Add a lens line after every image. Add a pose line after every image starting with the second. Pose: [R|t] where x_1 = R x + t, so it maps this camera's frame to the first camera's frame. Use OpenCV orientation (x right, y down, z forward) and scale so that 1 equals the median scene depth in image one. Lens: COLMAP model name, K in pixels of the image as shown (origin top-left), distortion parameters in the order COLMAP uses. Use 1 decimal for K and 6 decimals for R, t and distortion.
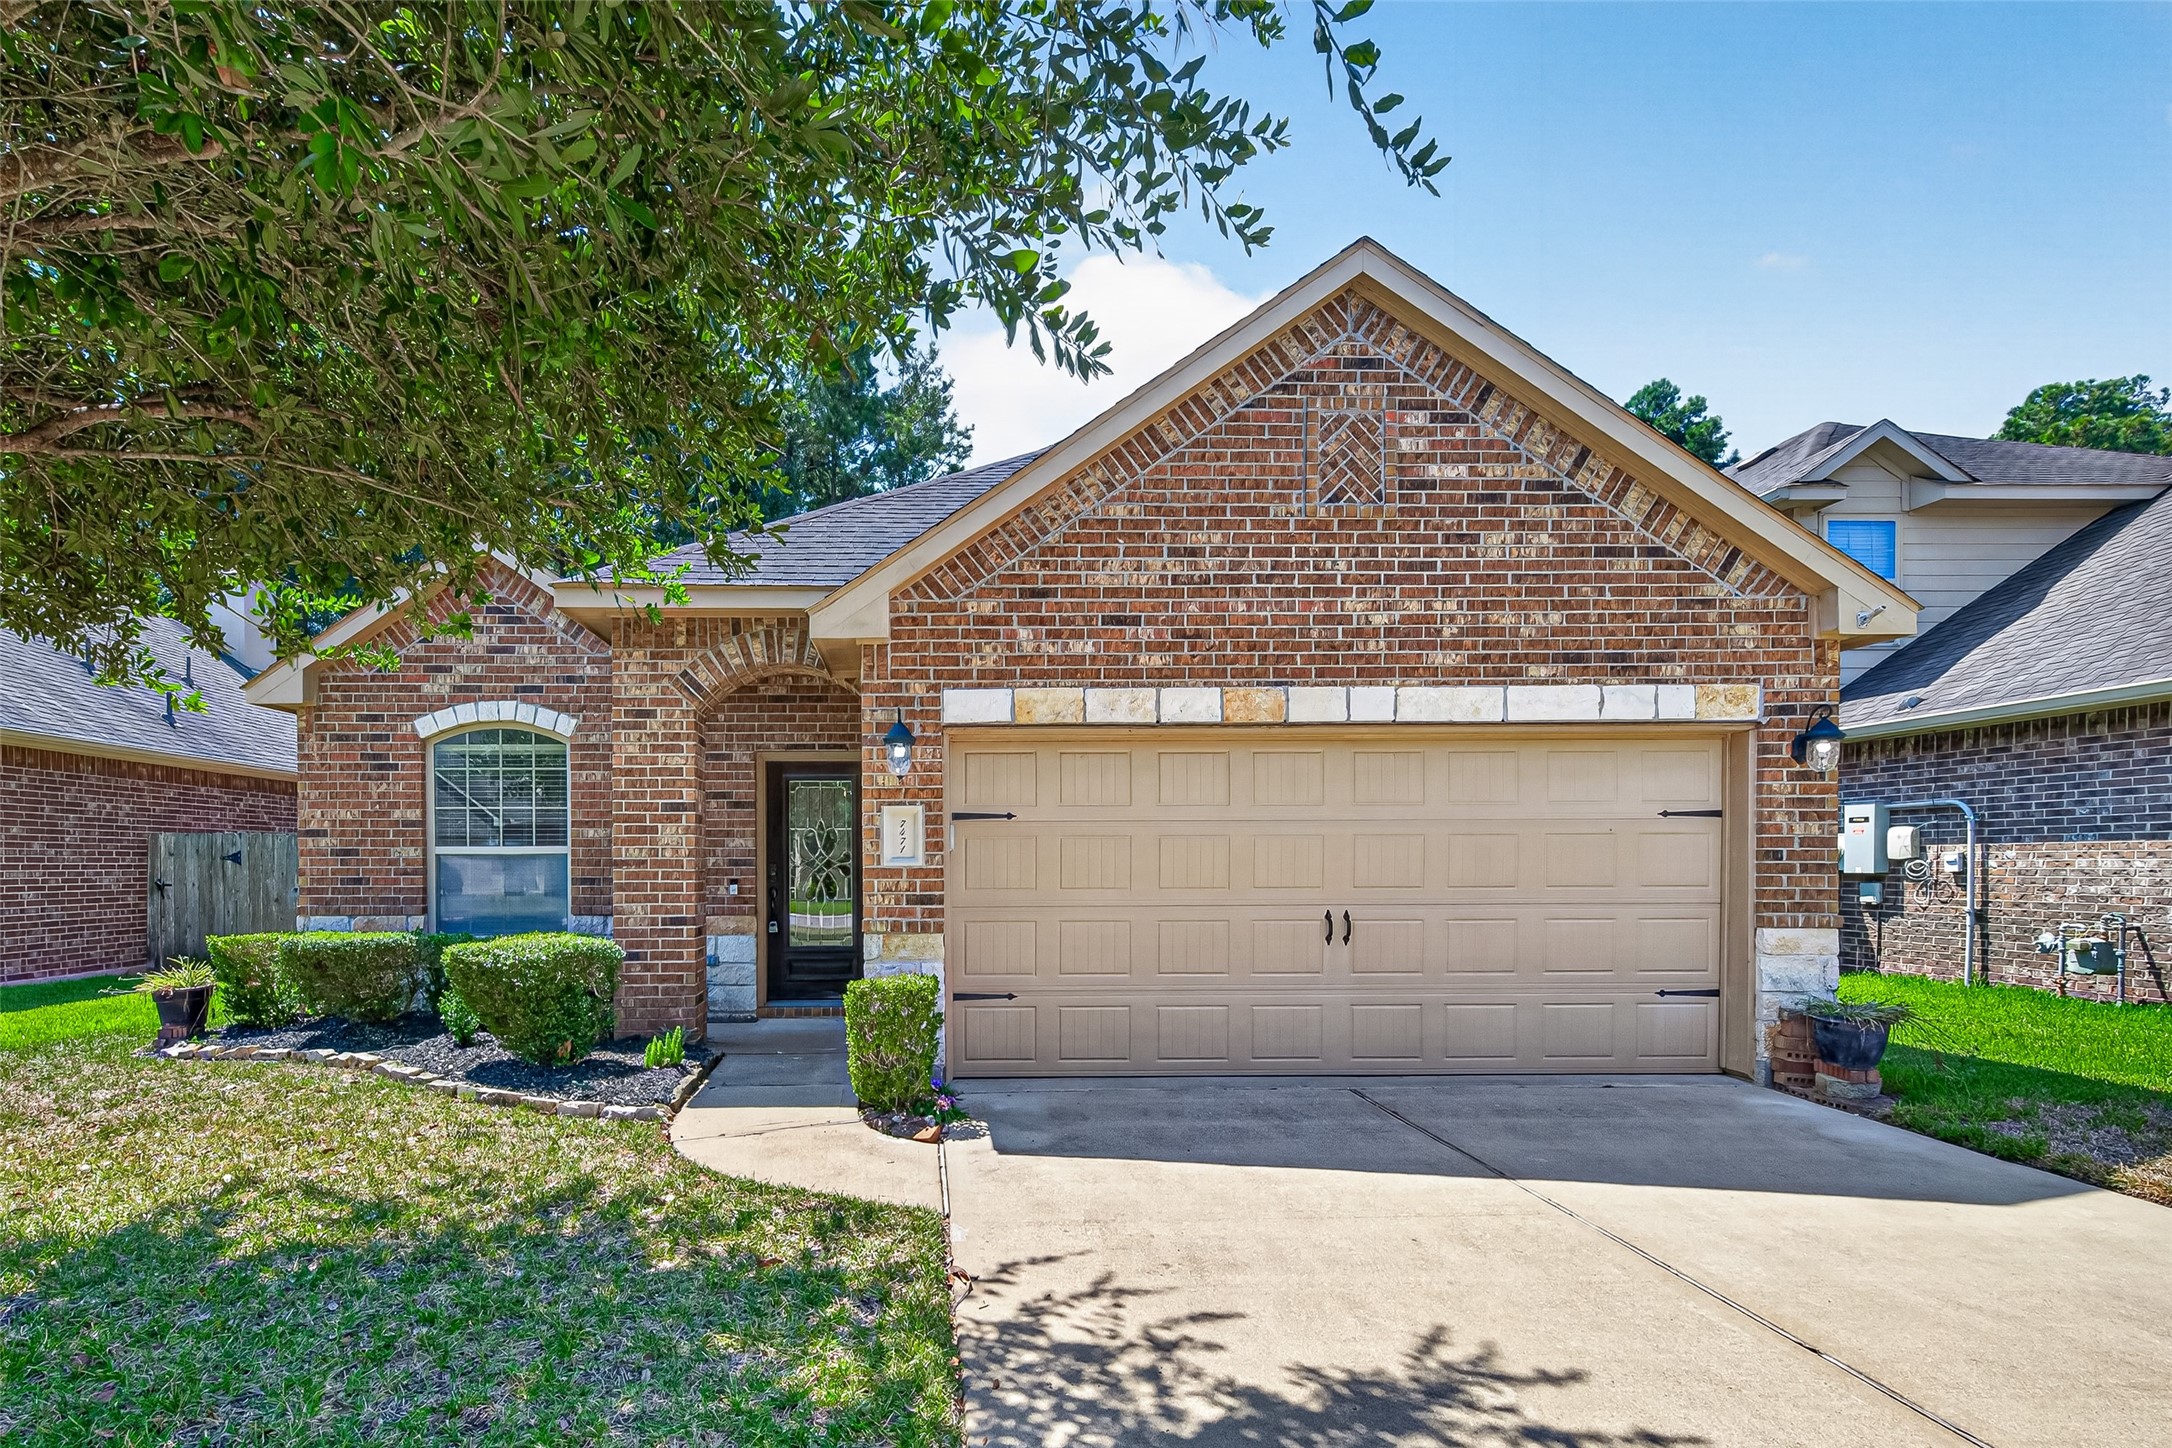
lens RADIAL K [[1008.9, 0, 941.6], [0, 1008.9, 880.4], [0, 0, 1]] dist [0.008203, 0.000049]
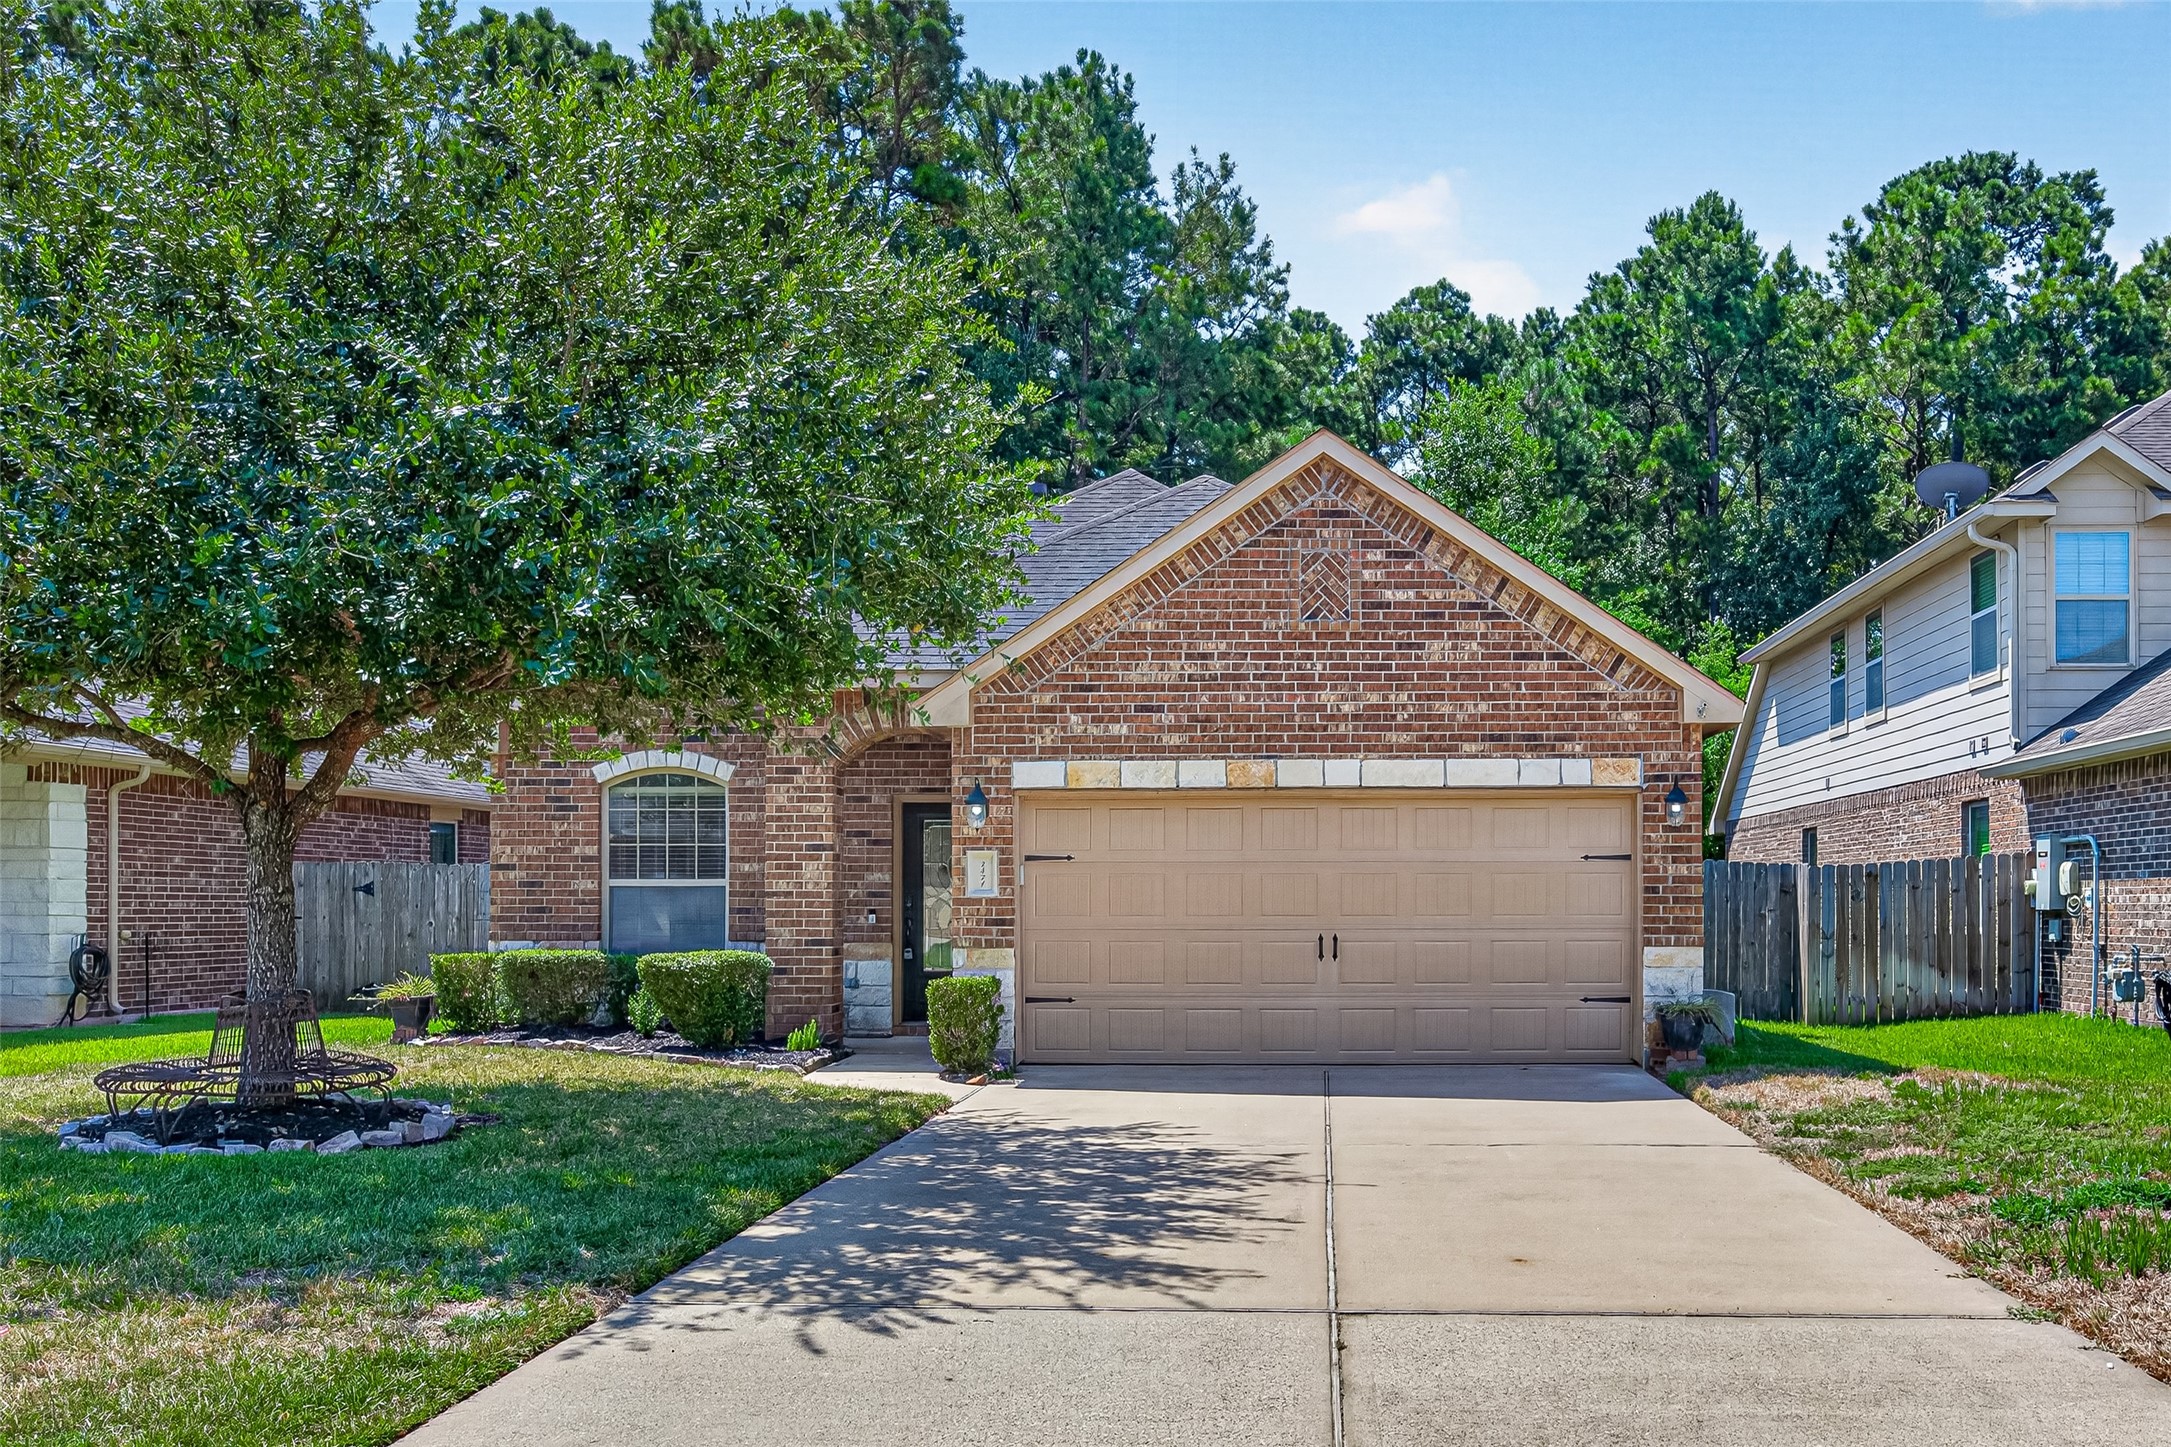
lens RADIAL K [[1836.6, 0, 1282.4], [0, 1836.6, 915.2], [0, 0, 1]] dist [-0.037689, 0.072699]
pose [[0.999171, 0.003556, -0.040566, 0.443358], [-0.003970, 0.999941, -0.010127, 0.032449], [0.040528, 0.010279, 0.999126, -1.352100]]
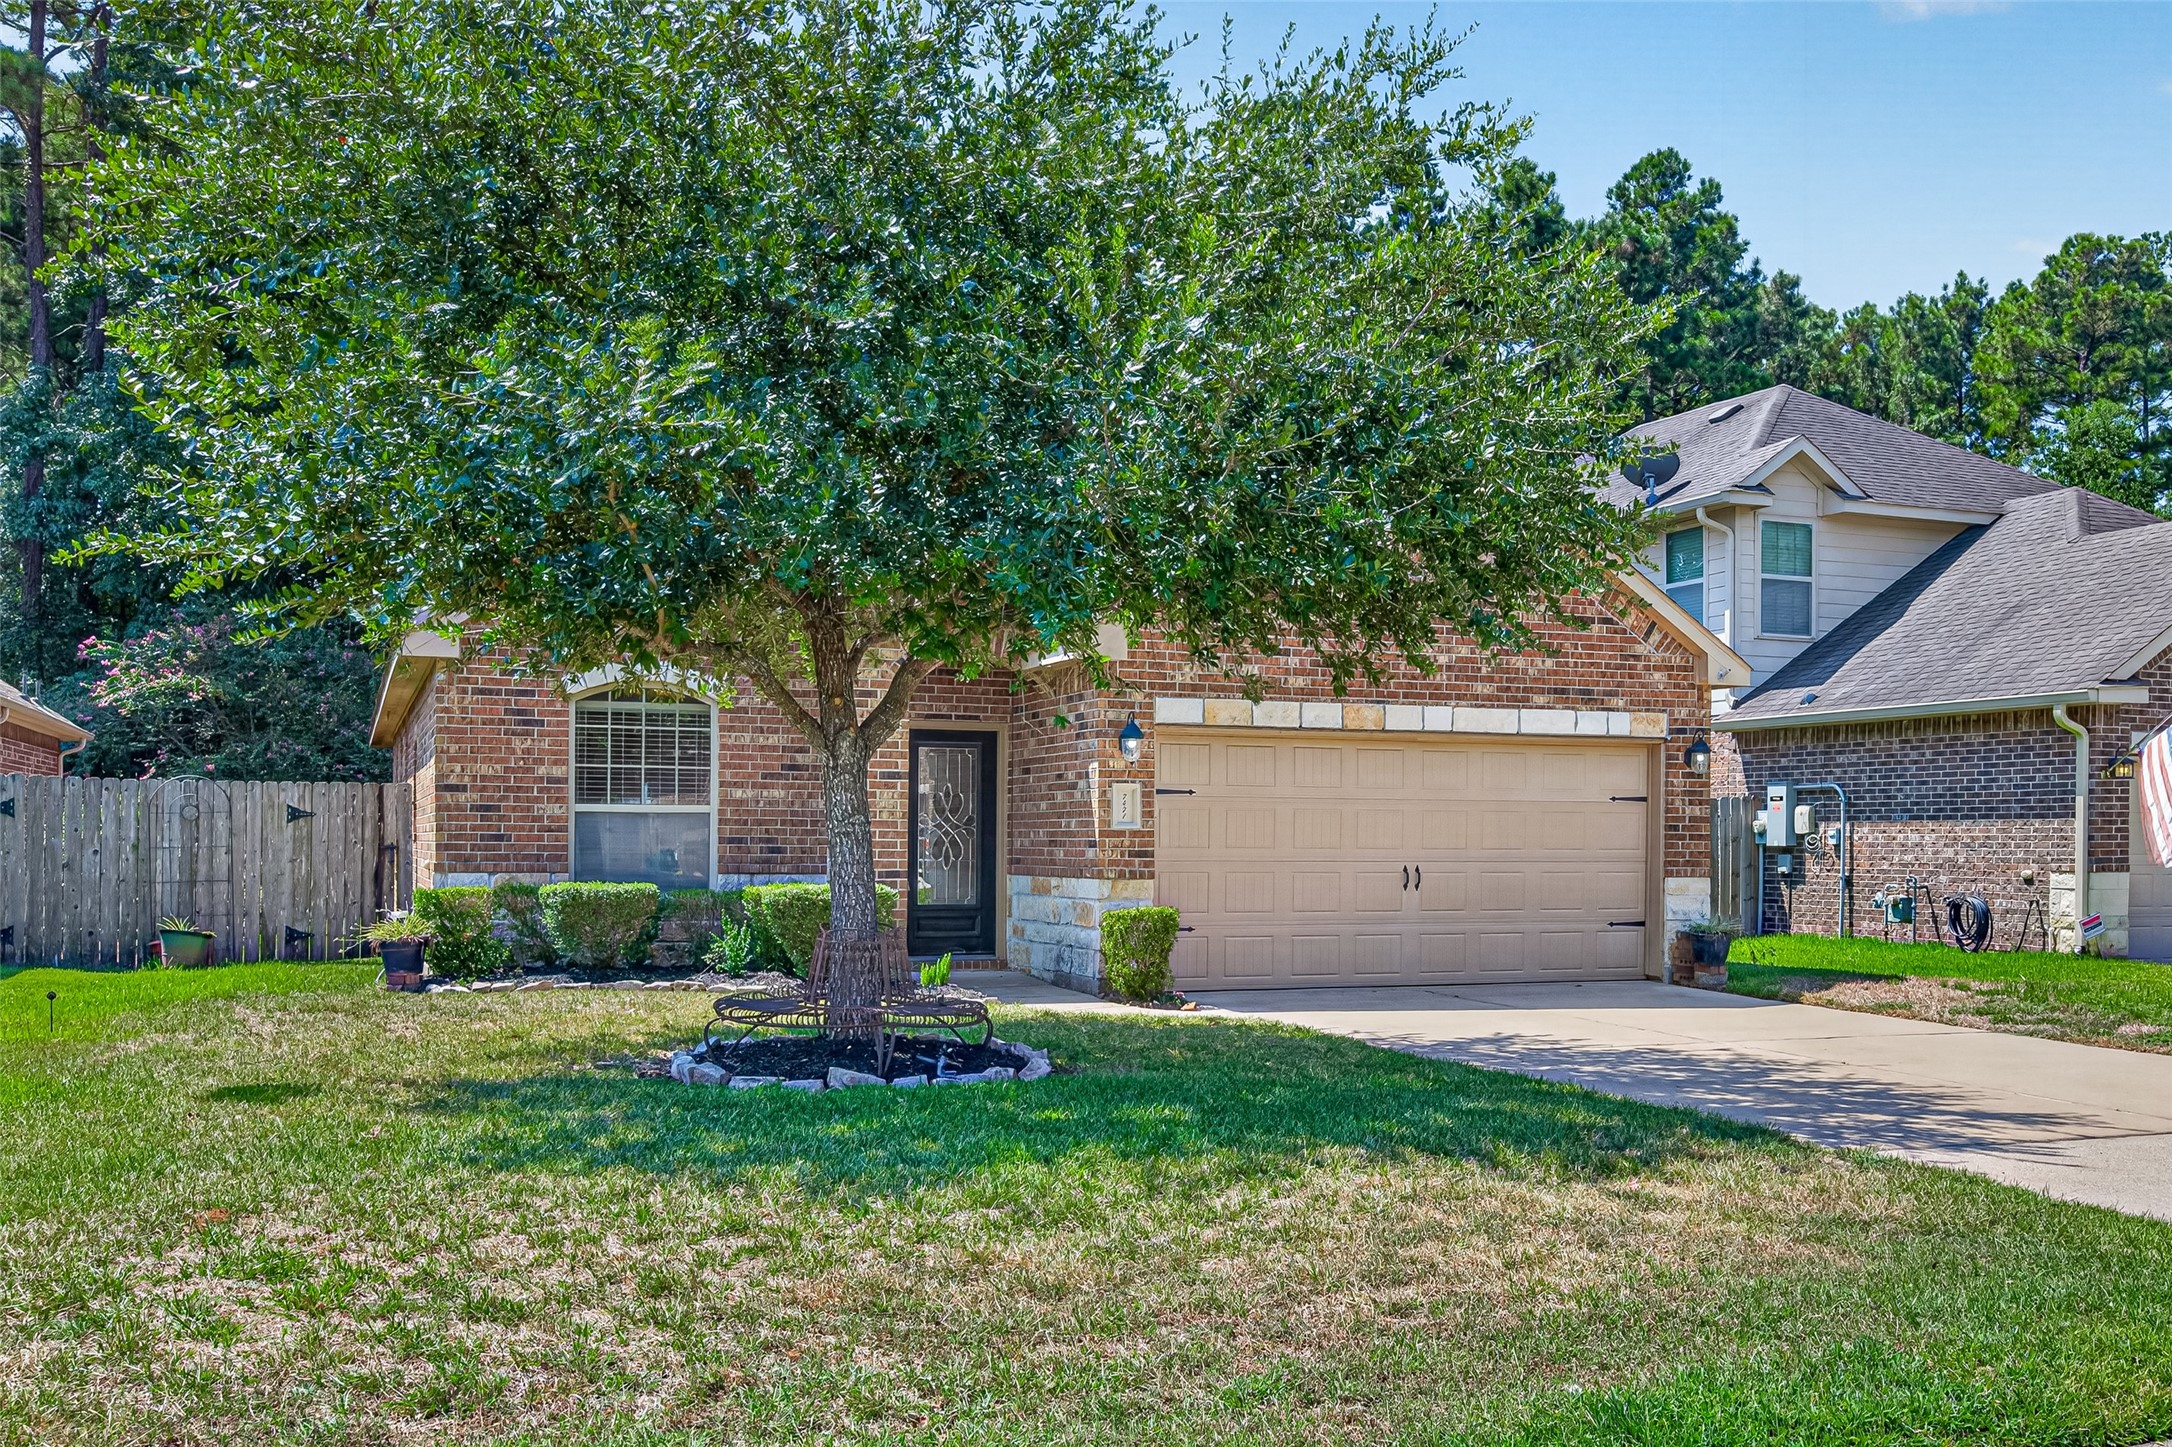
lens RADIAL K [[2050.6, 0, 1222.6], [0, 2050.6, 852.7], [0, 0, 1]] dist [0.089259, -0.337265]
pose [[0.922609, 0.007608, 0.385660, -0.955213], [-0.004766, 0.999954, -0.008325, 0.039051], [-0.385706, 0.005843, 0.922603, -1.529503]]
